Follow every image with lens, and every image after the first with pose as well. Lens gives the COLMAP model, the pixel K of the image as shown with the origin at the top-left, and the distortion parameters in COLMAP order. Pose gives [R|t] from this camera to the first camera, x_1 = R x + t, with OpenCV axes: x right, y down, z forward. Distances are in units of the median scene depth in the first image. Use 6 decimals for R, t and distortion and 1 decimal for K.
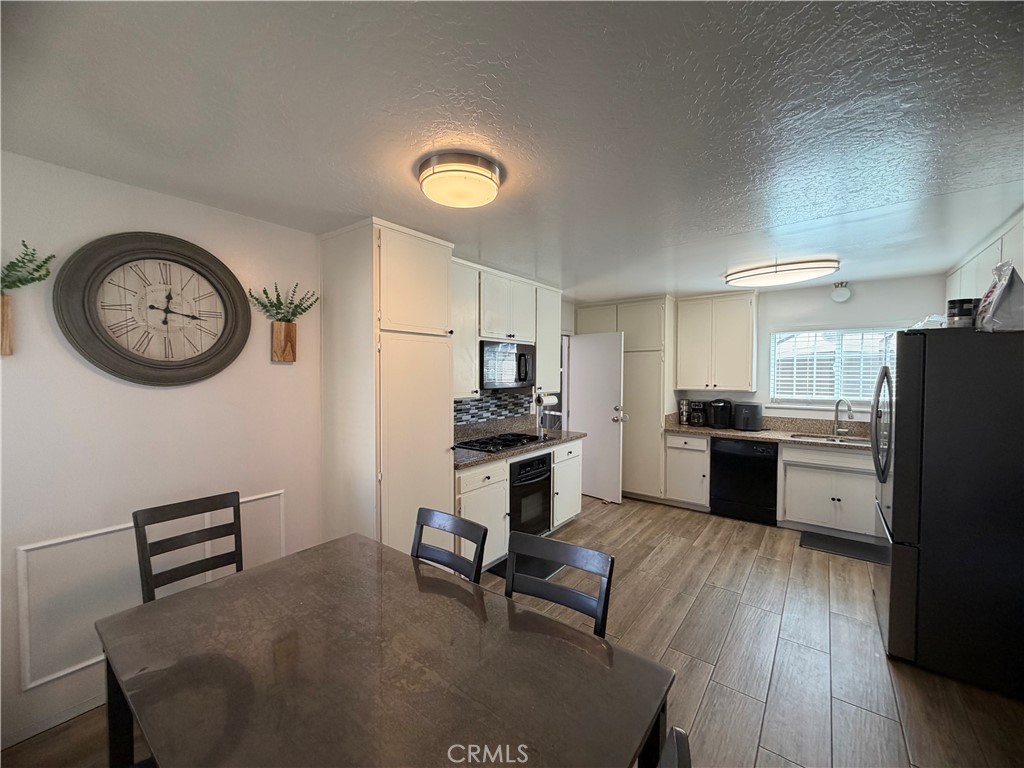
lens RADIAL K [[409.0, 0, 508.4], [0, 409.0, 381.5], [0, 0, 1]] dist [0.003366, 0.000313]
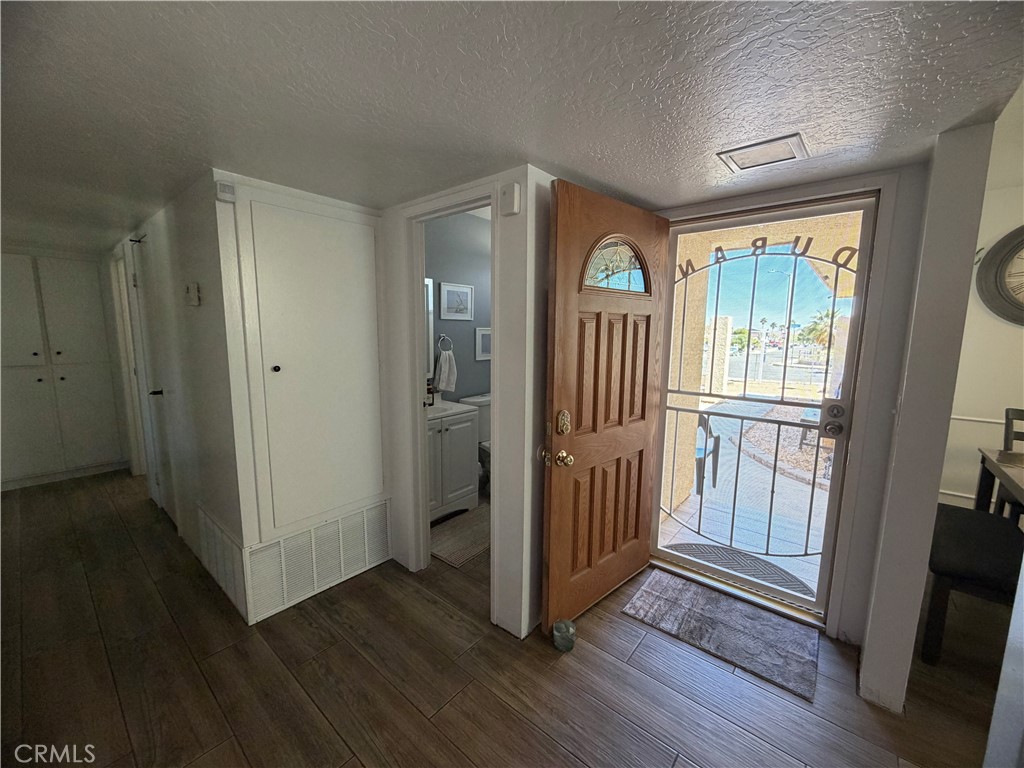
lens RADIAL K [[409.0, 0, 509.0], [0, 409.0, 386.0], [0, 0, 1]] dist [0.003366, 0.000313]
pose [[-0.065122, 0.130430, -0.989317, 0.486229], [-0.032241, 0.990628, 0.132725, 0.058175], [0.997356, 0.040540, -0.060306, -0.518634]]
